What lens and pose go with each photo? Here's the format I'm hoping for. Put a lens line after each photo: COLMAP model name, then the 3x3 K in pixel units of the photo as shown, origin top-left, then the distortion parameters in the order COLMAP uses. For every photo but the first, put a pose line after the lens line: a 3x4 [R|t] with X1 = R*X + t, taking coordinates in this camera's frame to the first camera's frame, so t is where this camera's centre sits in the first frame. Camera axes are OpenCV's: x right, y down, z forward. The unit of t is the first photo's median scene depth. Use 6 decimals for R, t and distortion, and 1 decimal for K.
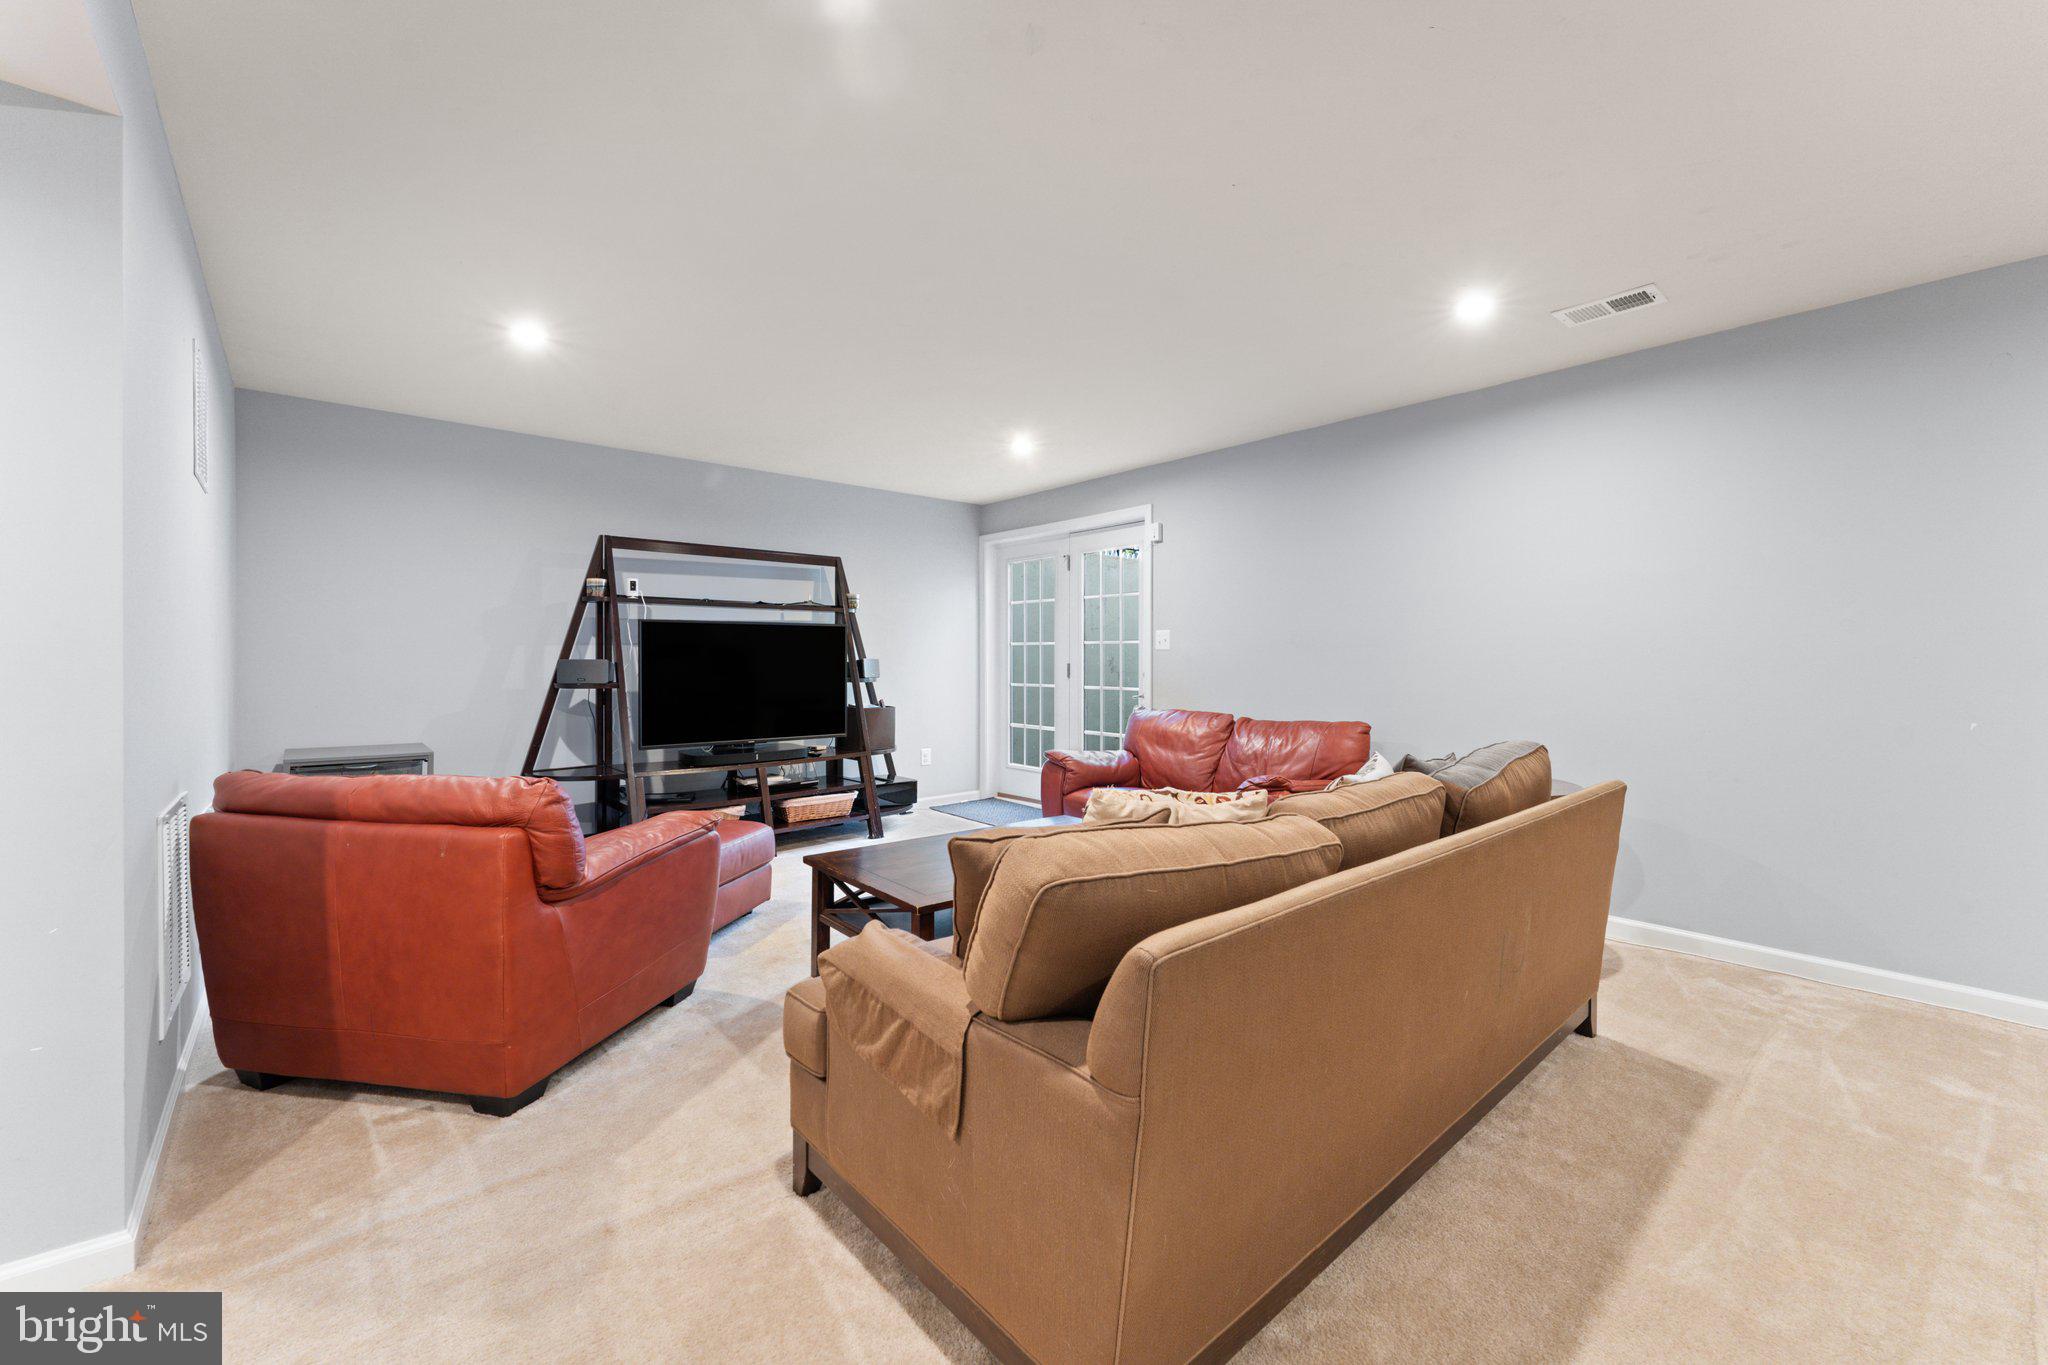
lens RADIAL K [[818.2, 0, 1014.4], [0, 818.2, 681.8], [0, 0, 1]] dist [0.001329, 0.000189]
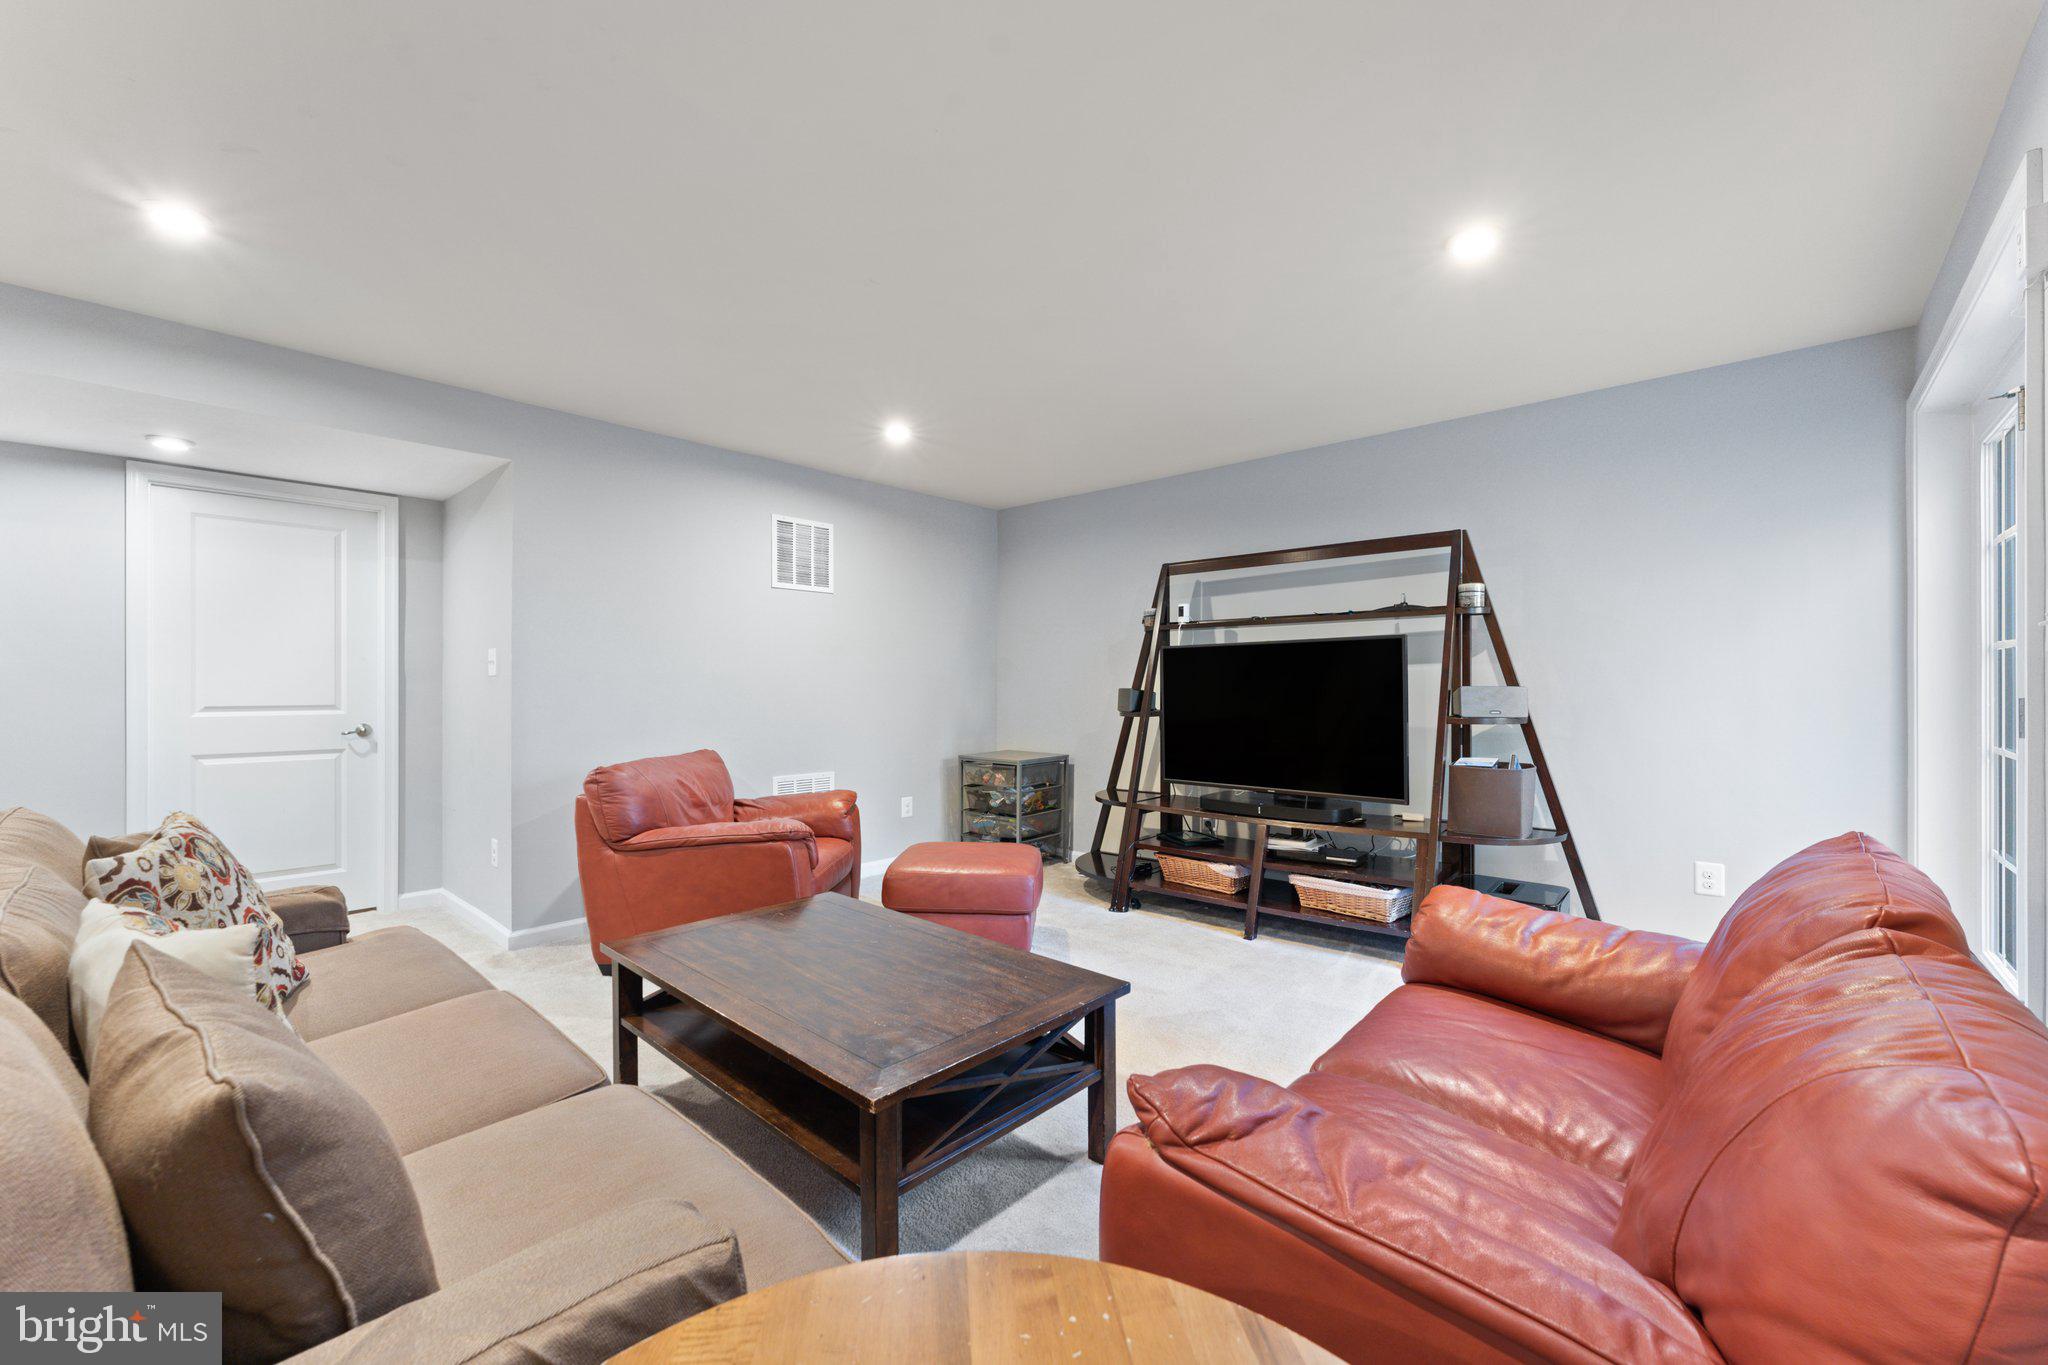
lens RADIAL K [[818.2, 0, 1014.4], [0, 818.2, 681.8], [0, 0, 1]] dist [0.001329, 0.000189]
pose [[0.109011, -0.003381, -0.994035, 0.470783], [-0.021091, 0.999761, -0.005713, -0.024865], [0.993817, 0.021588, 0.108914, 0.700705]]
